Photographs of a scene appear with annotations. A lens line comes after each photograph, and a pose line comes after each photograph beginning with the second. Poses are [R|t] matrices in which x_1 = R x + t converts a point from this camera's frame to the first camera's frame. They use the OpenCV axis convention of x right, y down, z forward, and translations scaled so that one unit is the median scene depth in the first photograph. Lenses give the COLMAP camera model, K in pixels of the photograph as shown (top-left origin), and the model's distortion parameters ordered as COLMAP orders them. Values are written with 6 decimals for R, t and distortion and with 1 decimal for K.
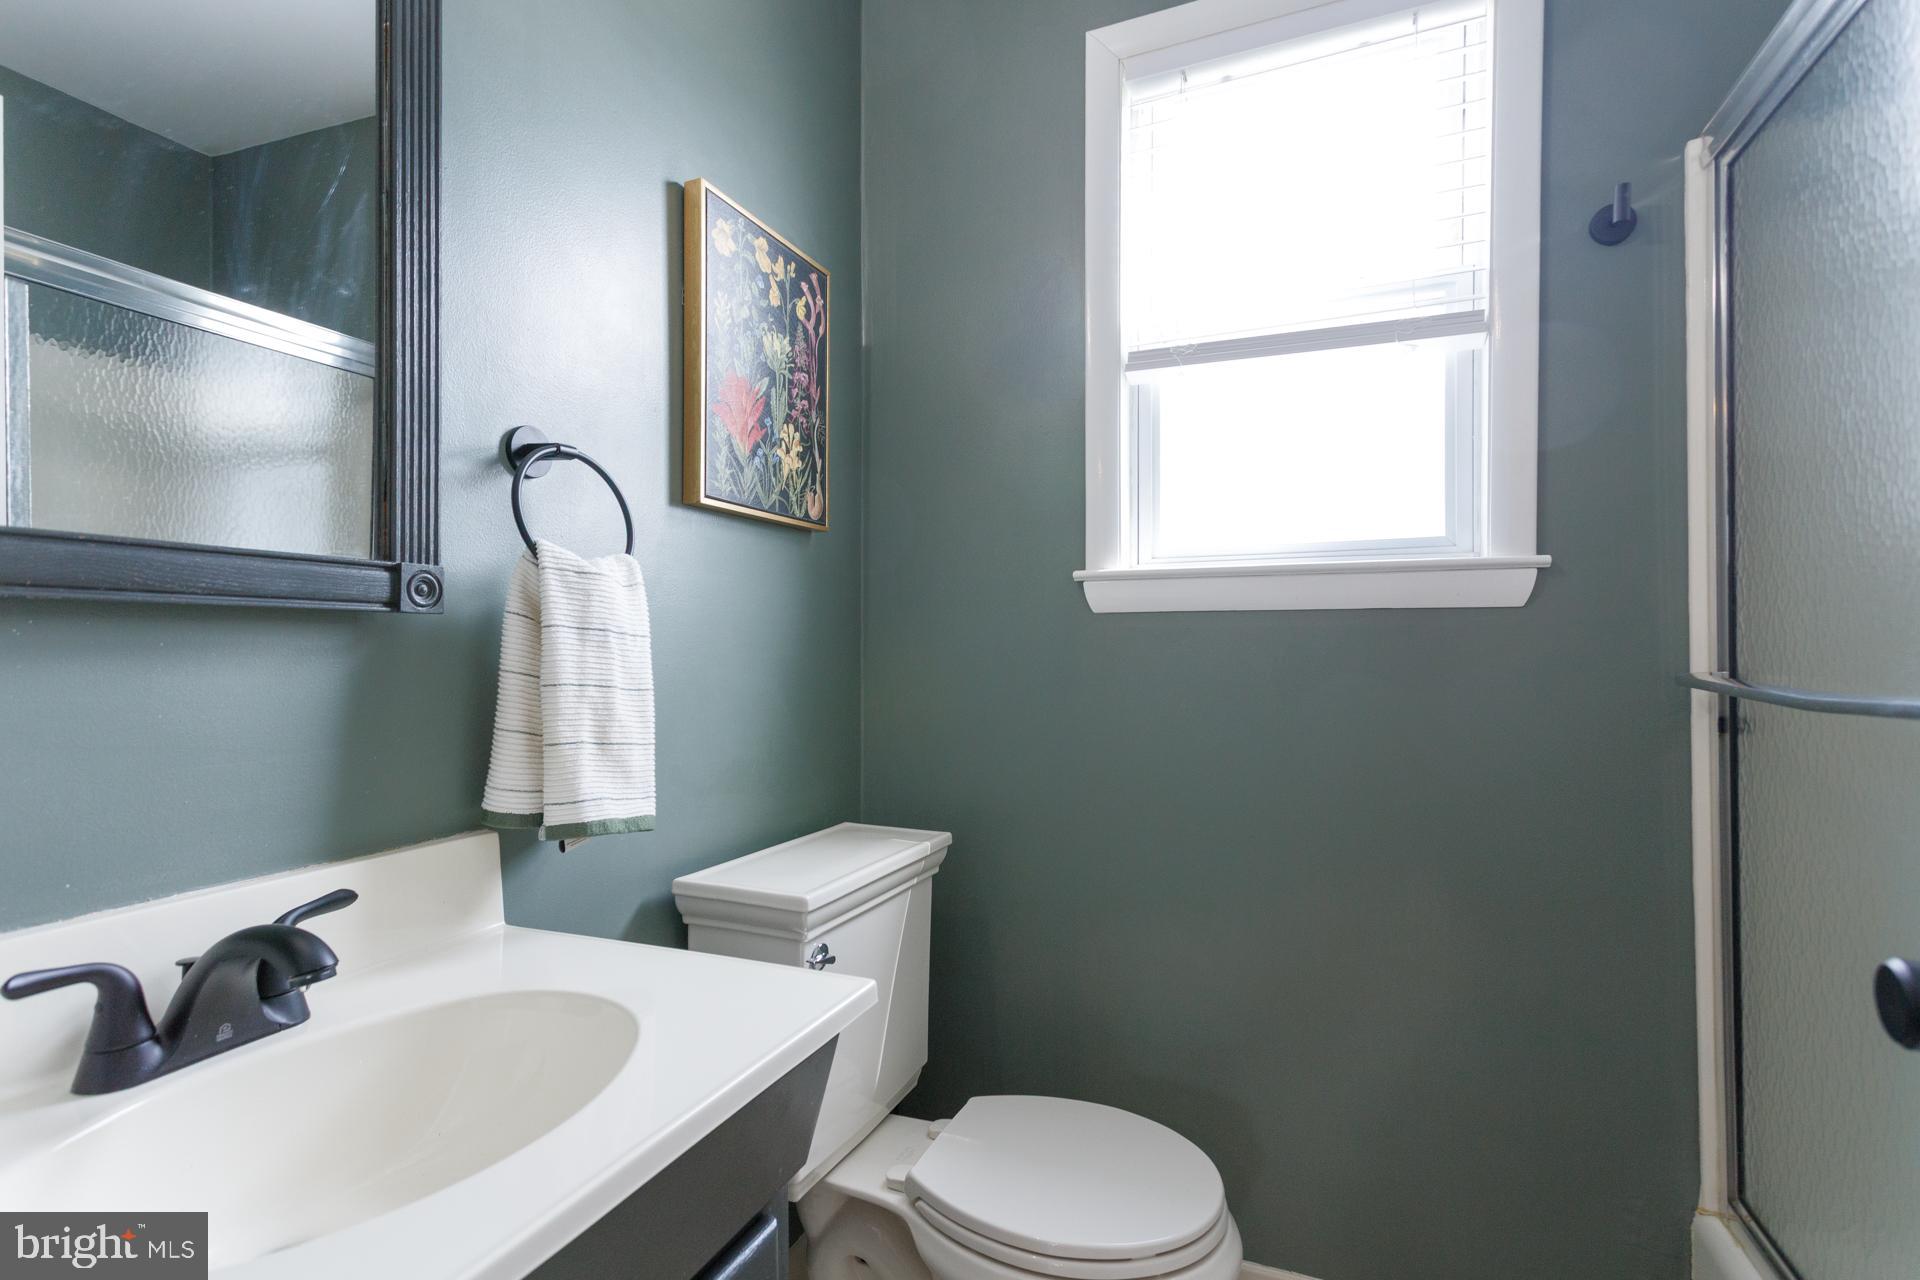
lens RADIAL K [[920.1, 0, 951.9], [0, 920.1, 640.0], [0, 0, 1]] dist [0.020047, -0.001043]
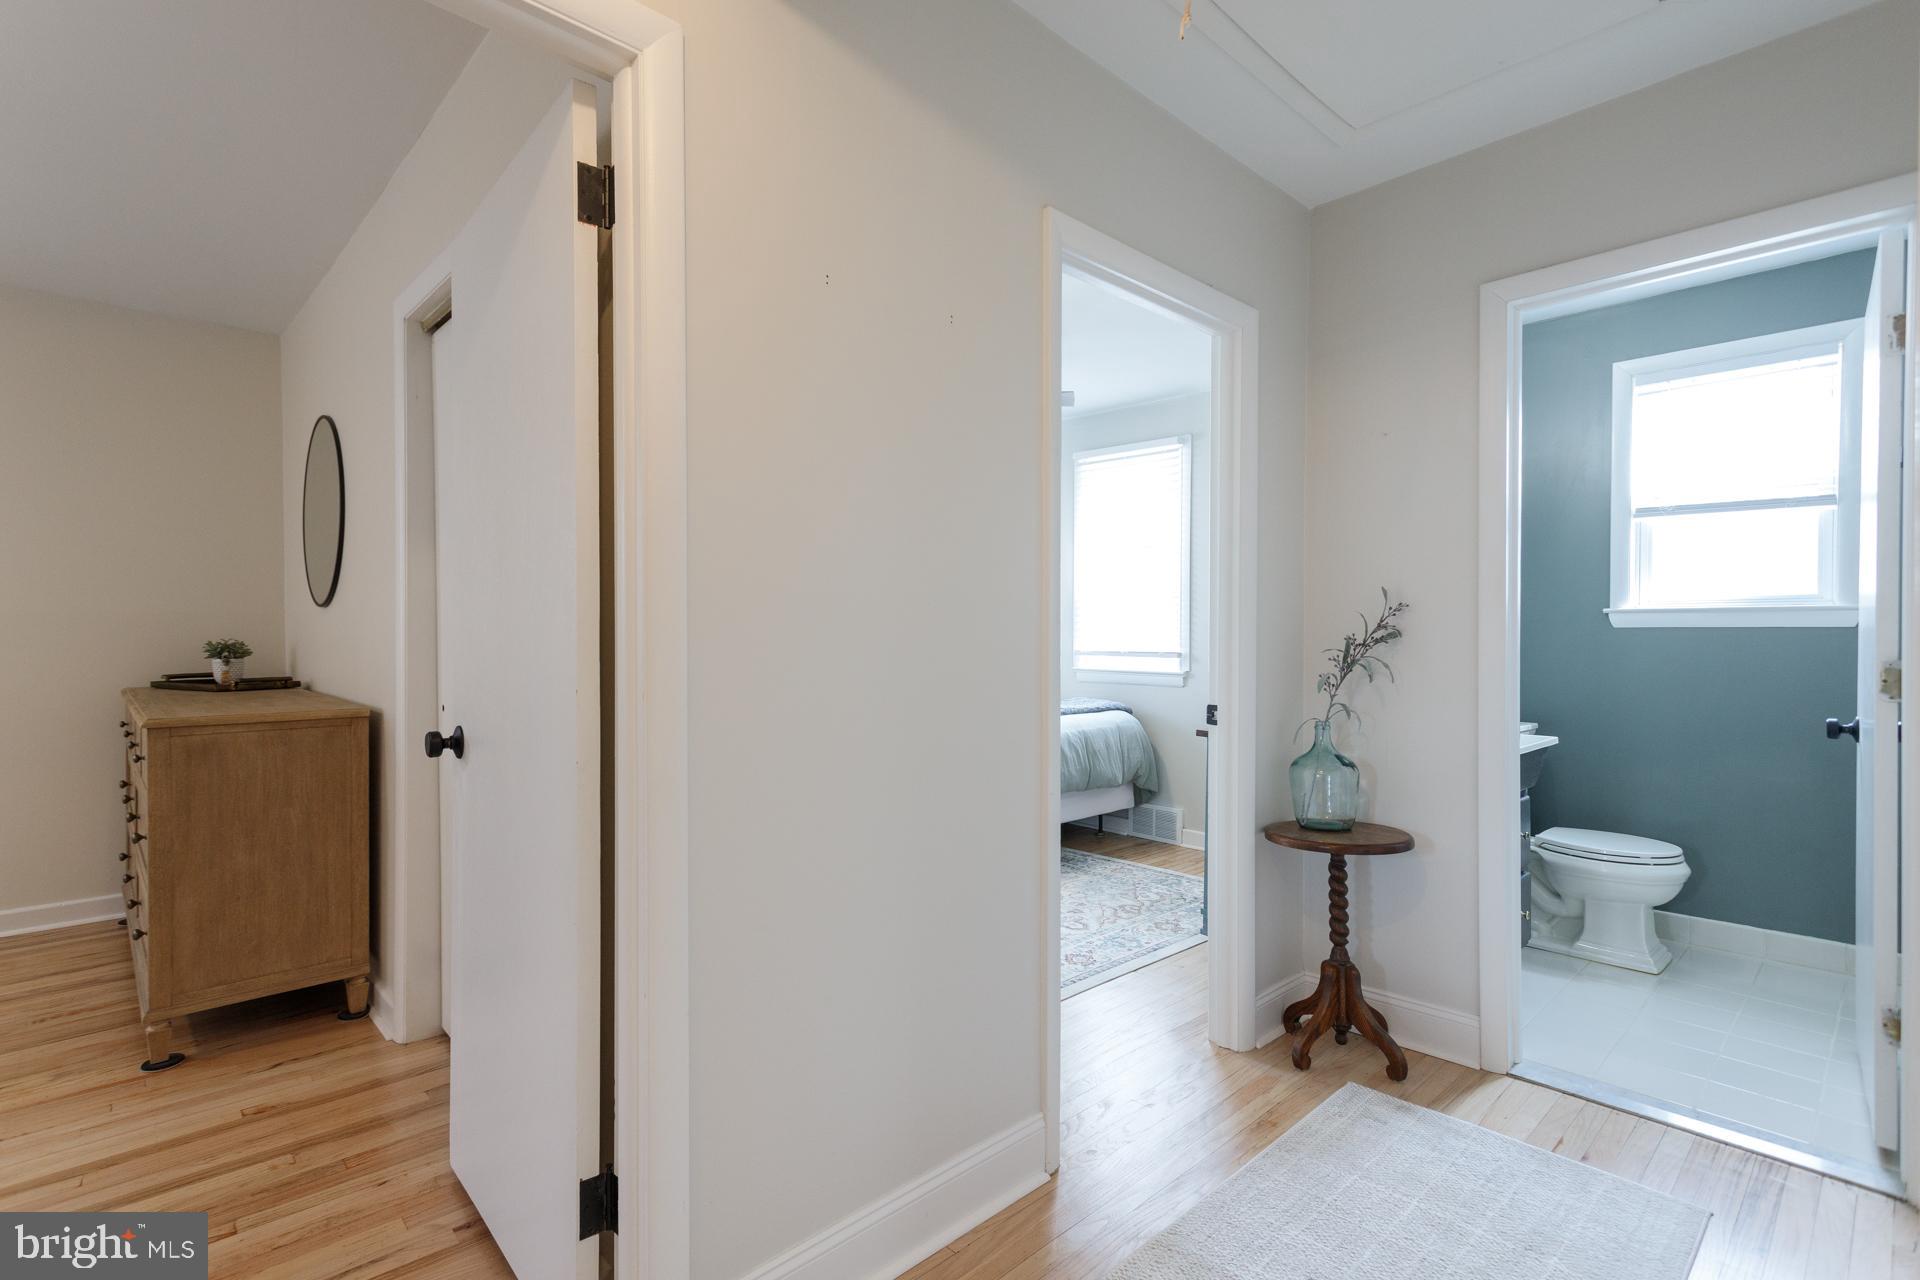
lens RADIAL K [[920.1, 0, 950.7], [0, 920.1, 634.8], [0, 0, 1]] dist [0.020047, -0.001043]
pose [[0.919356, 0.005561, -0.393388, -0.453746], [-0.003204, 0.999973, 0.006648, -0.025156], [0.393414, -0.004851, 0.919349, -1.753625]]
